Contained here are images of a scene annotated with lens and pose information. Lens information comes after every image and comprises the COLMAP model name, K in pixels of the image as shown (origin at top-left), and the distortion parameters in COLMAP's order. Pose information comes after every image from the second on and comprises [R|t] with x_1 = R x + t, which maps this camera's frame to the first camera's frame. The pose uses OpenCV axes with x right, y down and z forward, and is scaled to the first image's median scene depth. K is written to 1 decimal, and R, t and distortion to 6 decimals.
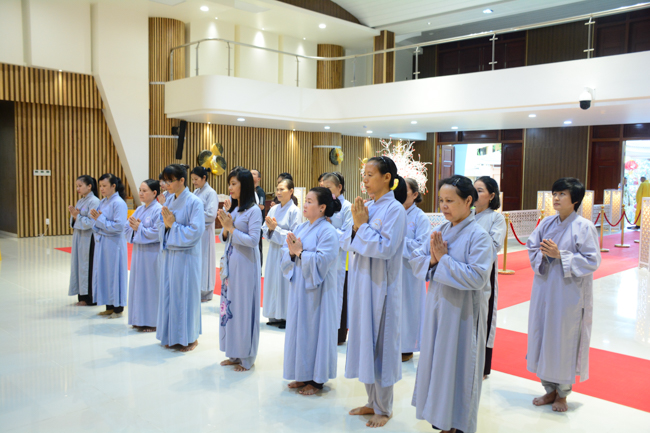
lens RADIAL K [[579.1, 0, 325.0], [0, 579.1, 216.5], [0, 0, 1]] dist [-0.102179, 0.137472]
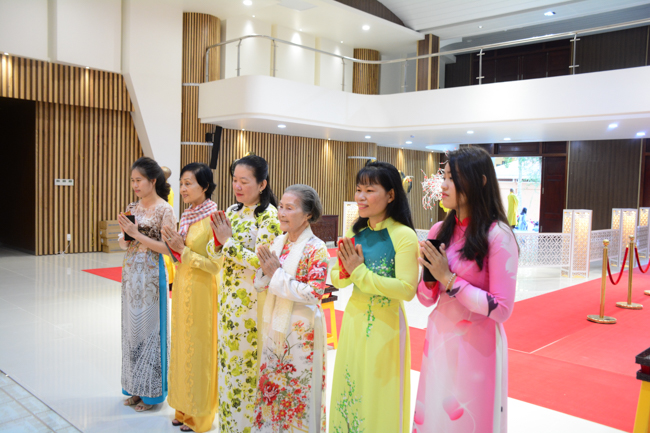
lens RADIAL K [[570.5, 0, 325.0], [0, 570.5, 216.5], [0, 0, 1]] dist [-0.104899, 0.122428]
pose [[0.999825, 0.010149, 0.015740, -0.082587], [-0.009838, 0.999758, -0.019690, -0.008179], [-0.015936, 0.019531, 0.999682, 0.097024]]
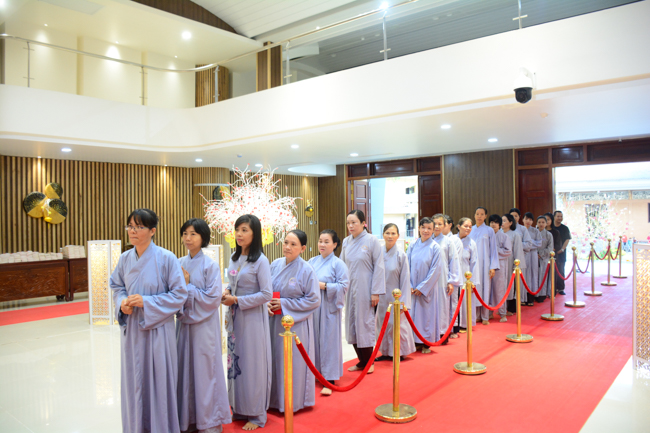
lens RADIAL K [[519.3, 0, 325.0], [0, 519.3, 216.5], [0, 0, 1]] dist [-0.155222, 0.130208]
pose [[0.995005, -0.032621, 0.094340, 0.113411], [0.039227, 0.996843, -0.069036, -0.020681], [-0.091790, 0.072392, 0.993143, 0.296007]]
